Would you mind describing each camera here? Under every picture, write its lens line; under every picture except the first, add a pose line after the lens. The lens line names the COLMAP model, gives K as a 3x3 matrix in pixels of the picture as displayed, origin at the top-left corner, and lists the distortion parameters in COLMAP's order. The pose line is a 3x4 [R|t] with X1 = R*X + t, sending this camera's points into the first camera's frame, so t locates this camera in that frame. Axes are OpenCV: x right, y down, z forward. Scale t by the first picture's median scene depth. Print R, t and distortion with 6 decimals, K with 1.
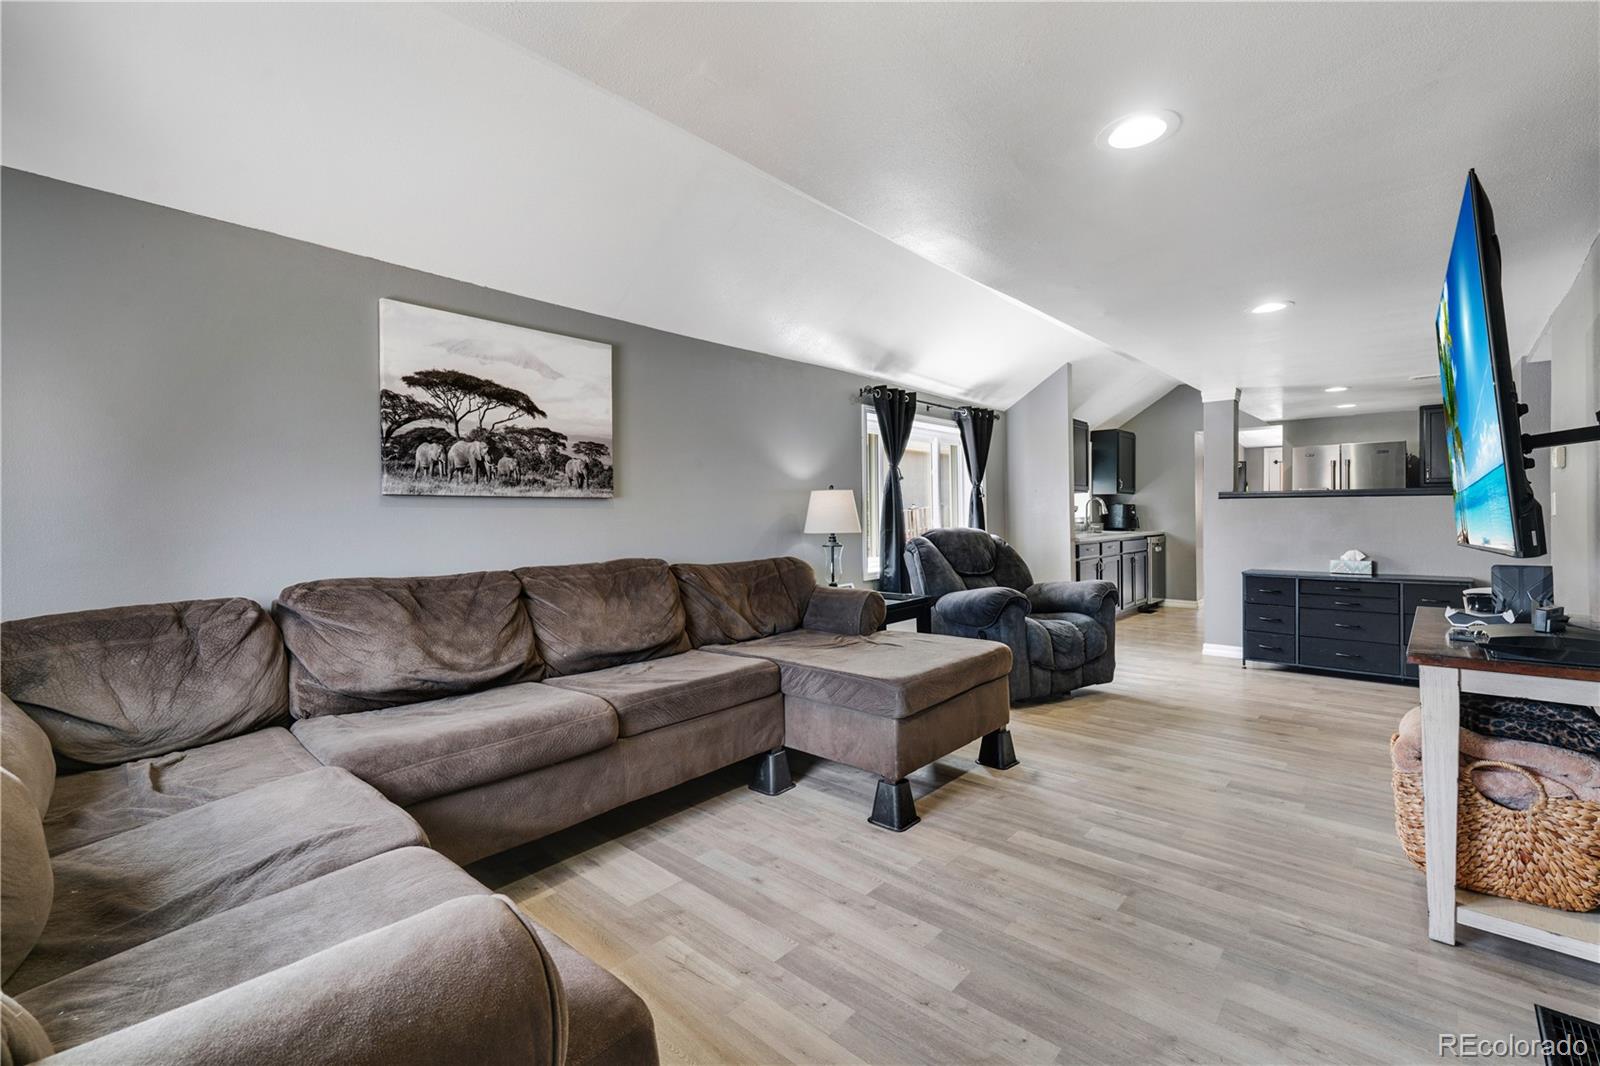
lens RADIAL K [[701.2, 0, 783.4], [0, 701.2, 518.6], [0, 0, 1]] dist [-0.001698, -0.000726]
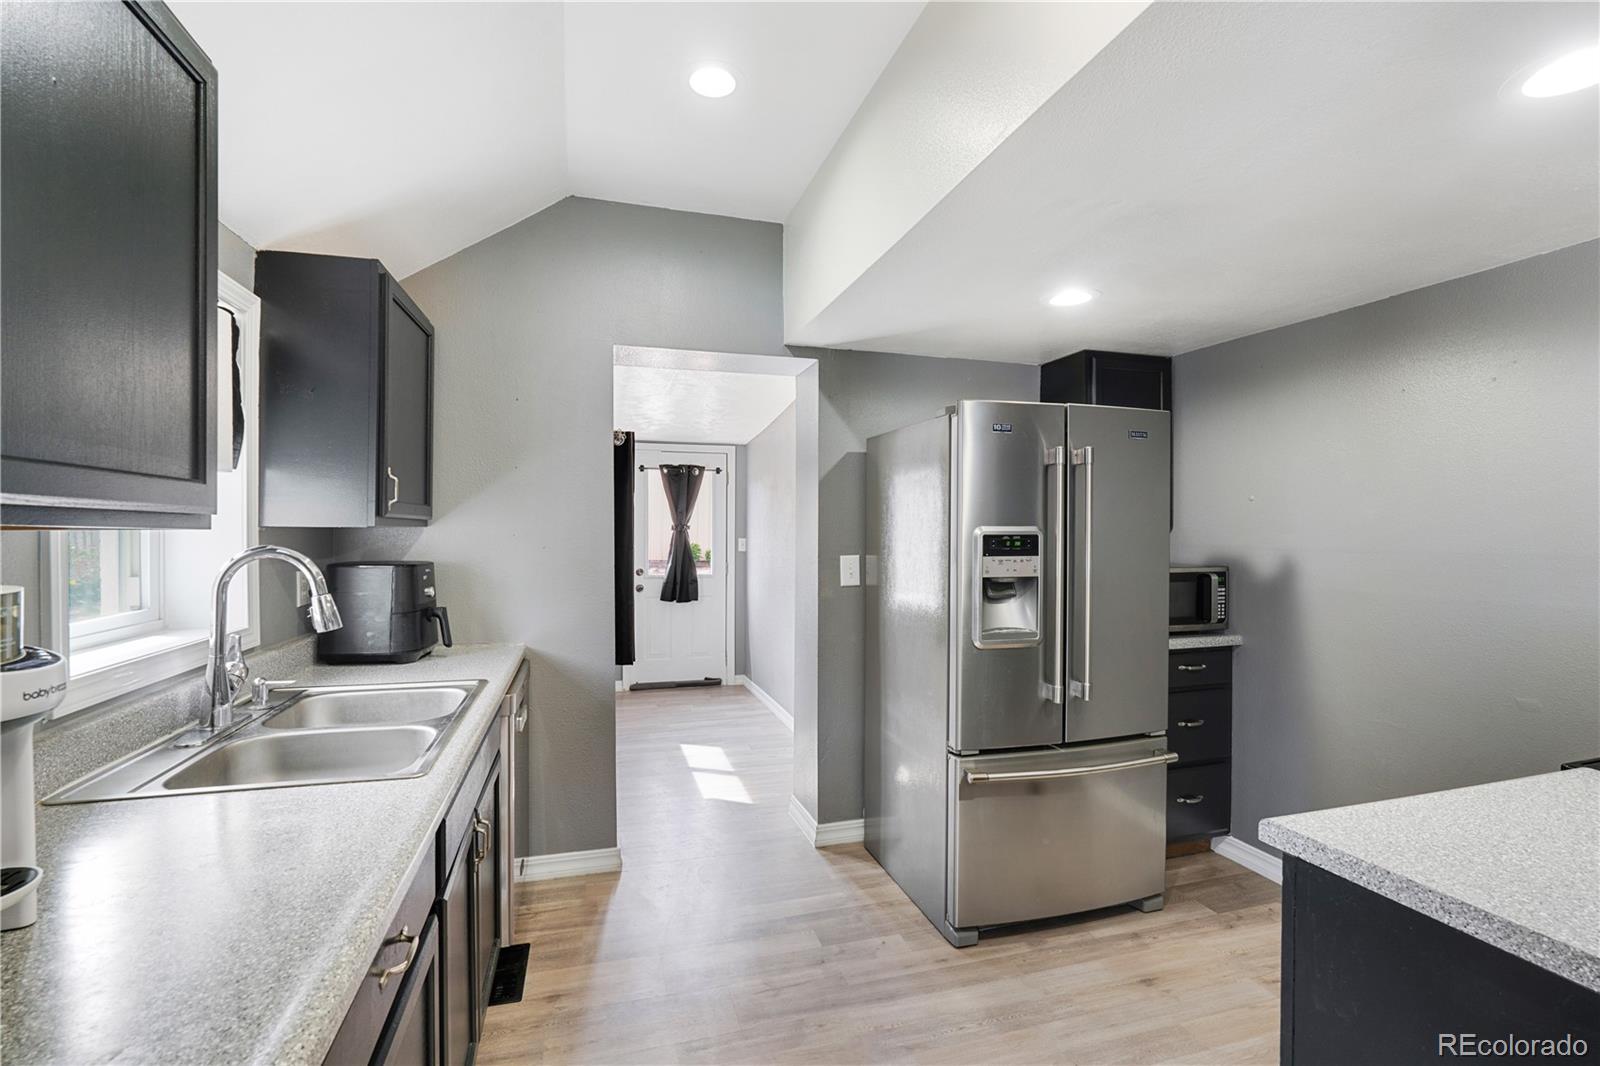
lens RADIAL K [[701.2, 0, 792.7], [0, 701.2, 534.3], [0, 0, 1]] dist [-0.001698, -0.000726]
pose [[0.523663, 0.003372, 0.851919, 0.338258], [-0.003566, 0.999992, -0.001766, -0.031626], [-0.851918, -0.002113, 0.523671, 0.732474]]
